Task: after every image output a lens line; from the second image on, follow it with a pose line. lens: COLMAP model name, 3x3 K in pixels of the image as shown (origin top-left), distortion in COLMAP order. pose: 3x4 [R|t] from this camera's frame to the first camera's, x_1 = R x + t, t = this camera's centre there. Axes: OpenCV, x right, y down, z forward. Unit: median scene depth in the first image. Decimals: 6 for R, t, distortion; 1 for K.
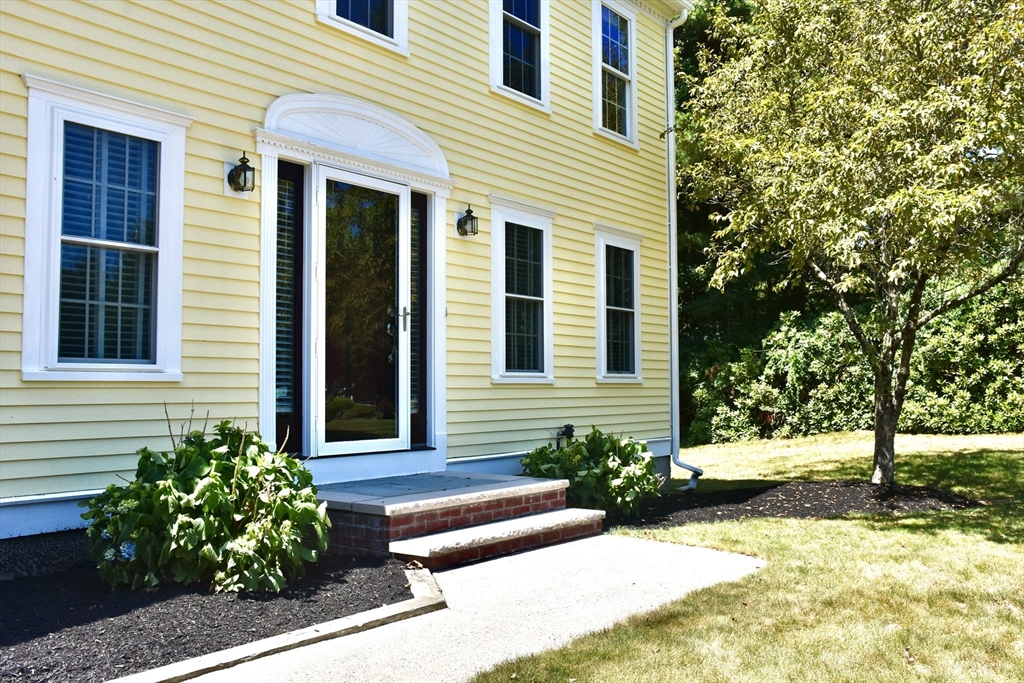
lens RADIAL K [[941.3, 0, 515.5], [0, 941.3, 336.8], [0, 0, 1]] dist [-0.012356, 0.000000]
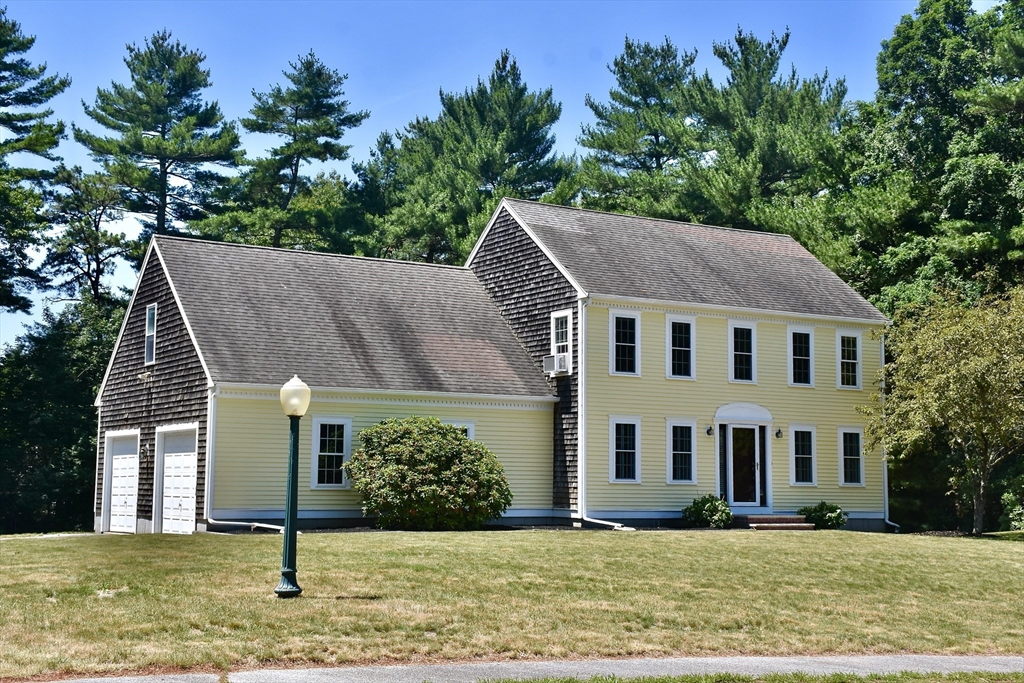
lens RADIAL K [[1409.0, 0, 512.2], [0, 1409.0, 338.0], [0, 0, 1]] dist [0.030070, 0.000000]
pose [[0.928616, -0.037624, -0.369131, 0.967795], [0.014878, 0.997821, -0.064276, -0.170252], [0.370745, 0.054196, 0.927152, -4.106975]]
